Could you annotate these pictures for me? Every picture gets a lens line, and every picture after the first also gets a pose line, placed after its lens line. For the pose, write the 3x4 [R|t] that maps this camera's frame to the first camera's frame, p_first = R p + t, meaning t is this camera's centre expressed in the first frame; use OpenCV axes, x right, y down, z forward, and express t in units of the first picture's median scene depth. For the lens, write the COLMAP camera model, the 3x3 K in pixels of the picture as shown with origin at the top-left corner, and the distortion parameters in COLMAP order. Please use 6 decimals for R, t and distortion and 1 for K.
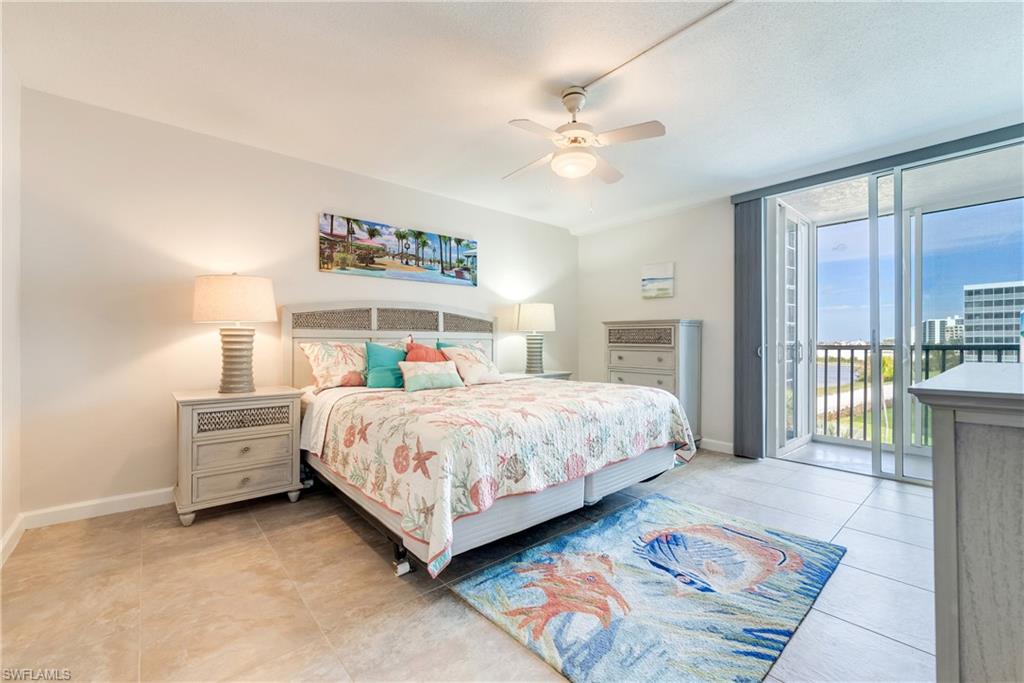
lens RADIAL K [[422.5, 0, 515.1], [0, 422.5, 344.2], [0, 0, 1]] dist [0.003797, -0.001763]
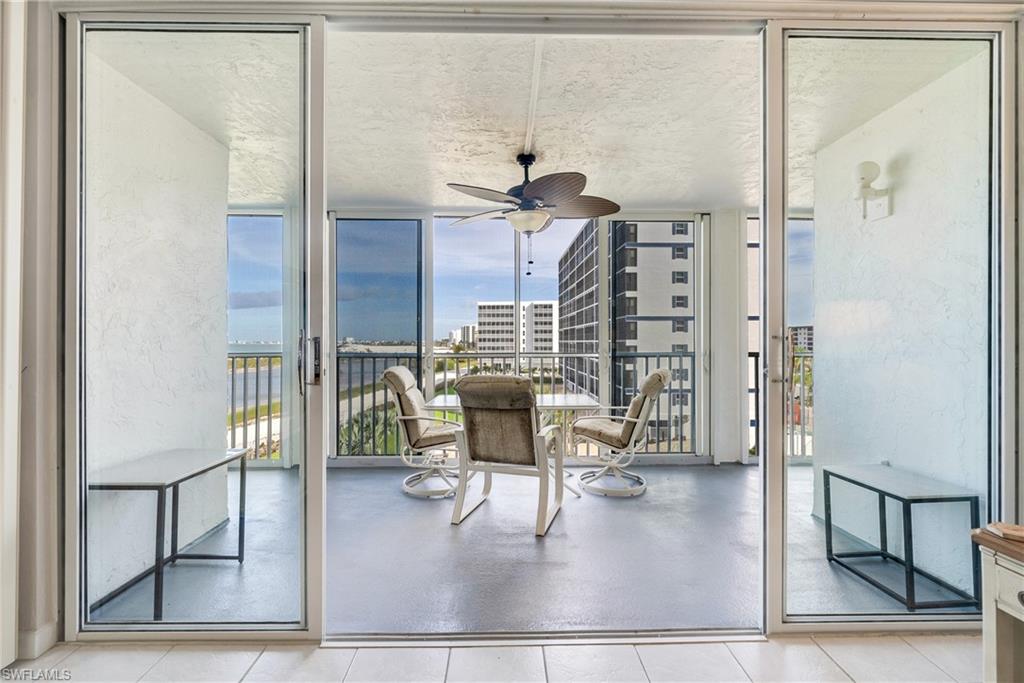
lens RADIAL K [[422.5, 0, 508.8], [0, 422.5, 340.8], [0, 0, 1]] dist [0.003797, -0.001763]
pose [[0.657798, 0.001852, 0.753192, 0.819018], [0.001445, 0.999992, -0.003721, -0.023458], [-0.753193, 0.003536, 0.657790, -0.225567]]
